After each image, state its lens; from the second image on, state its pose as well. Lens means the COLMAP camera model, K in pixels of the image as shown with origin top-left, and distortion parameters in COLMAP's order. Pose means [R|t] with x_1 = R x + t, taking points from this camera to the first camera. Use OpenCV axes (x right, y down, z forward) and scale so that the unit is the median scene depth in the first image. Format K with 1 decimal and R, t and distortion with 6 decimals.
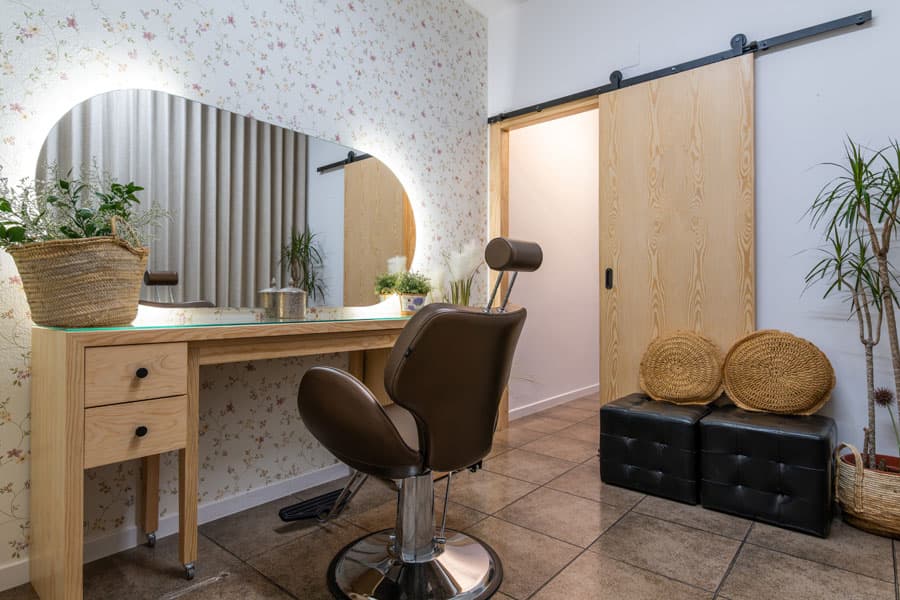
lens RADIAL K [[494.2, 0, 450.2], [0, 494.2, 298.6], [0, 0, 1]] dist [-0.004567, -0.001002]
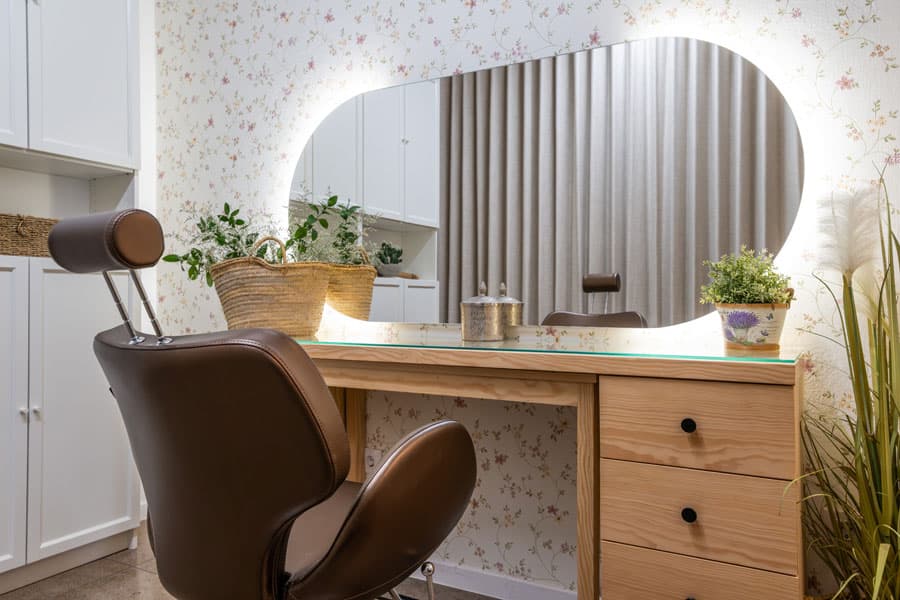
lens RADIAL K [[671.7, 0, 449.9], [0, 671.7, 298.8], [0, 0, 1]] dist [0.016332, 0.001860]
pose [[0.172147, -0.006520, -0.985050, 0.617135], [0.000237, 0.999978, -0.006577, -0.013478], [0.985071, 0.000899, 0.172145, 0.814006]]
